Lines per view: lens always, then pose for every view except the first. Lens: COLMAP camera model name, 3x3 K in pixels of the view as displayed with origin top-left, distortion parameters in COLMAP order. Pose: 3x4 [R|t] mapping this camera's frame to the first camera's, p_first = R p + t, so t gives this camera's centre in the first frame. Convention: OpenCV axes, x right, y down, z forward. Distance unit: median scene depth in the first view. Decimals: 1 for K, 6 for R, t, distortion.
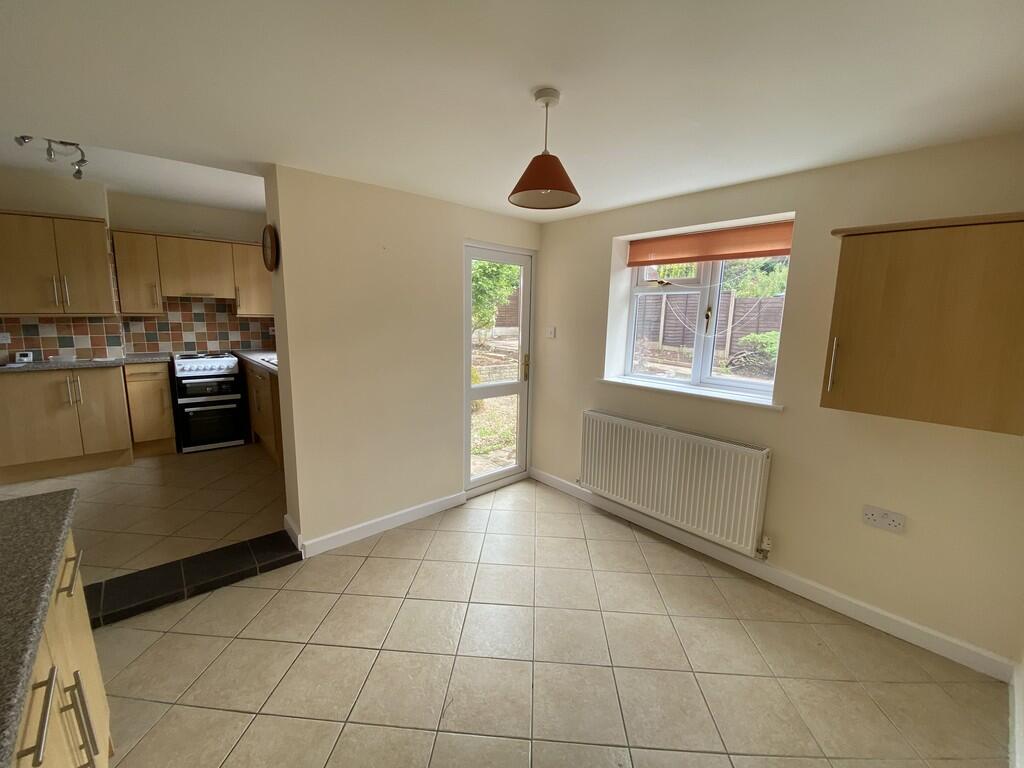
lens RADIAL K [[402.5, 0, 512.0], [0, 402.5, 384.0], [0, 0, 1]] dist [0.002311, -0.014473]
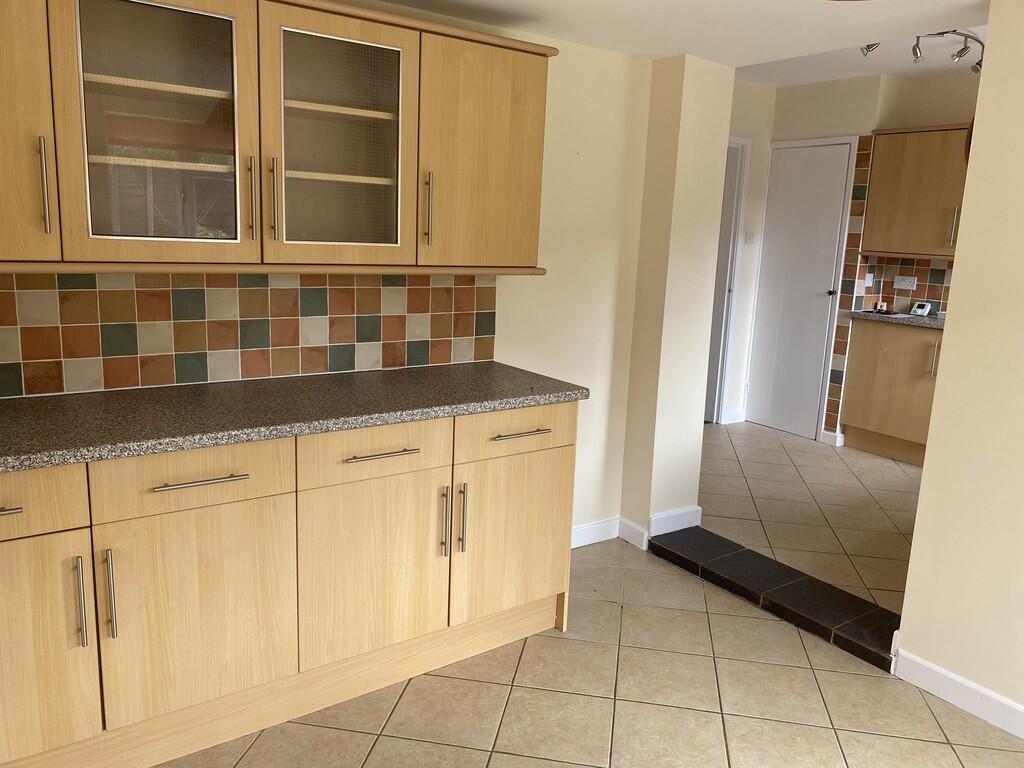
lens RADIAL K [[768.0, 0, 526.1], [0, 768.0, 379.1], [0, 0, 1]] dist [0.001931, -0.002141]
pose [[-0.097398, 0.165986, -0.981306, 0.338307], [-0.209108, 0.960572, 0.183234, -0.041212], [0.973030, 0.223046, -0.058849, 0.277445]]
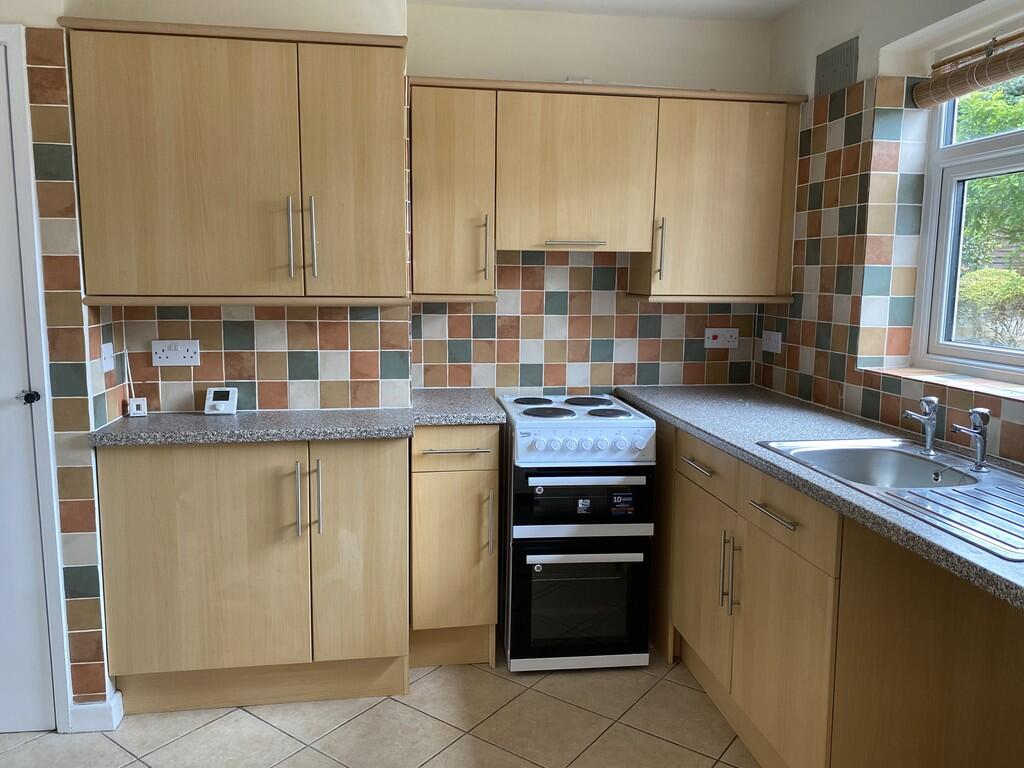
lens RADIAL K [[768.0, 0, 526.1], [0, 768.0, 379.1], [0, 0, 1]] dist [0.001931, -0.002141]
pose [[0.843343, 0.052188, -0.534835, -0.454392], [-0.077730, 0.996653, -0.025316, -0.079909], [0.531724, 0.062923, 0.844577, 0.401560]]
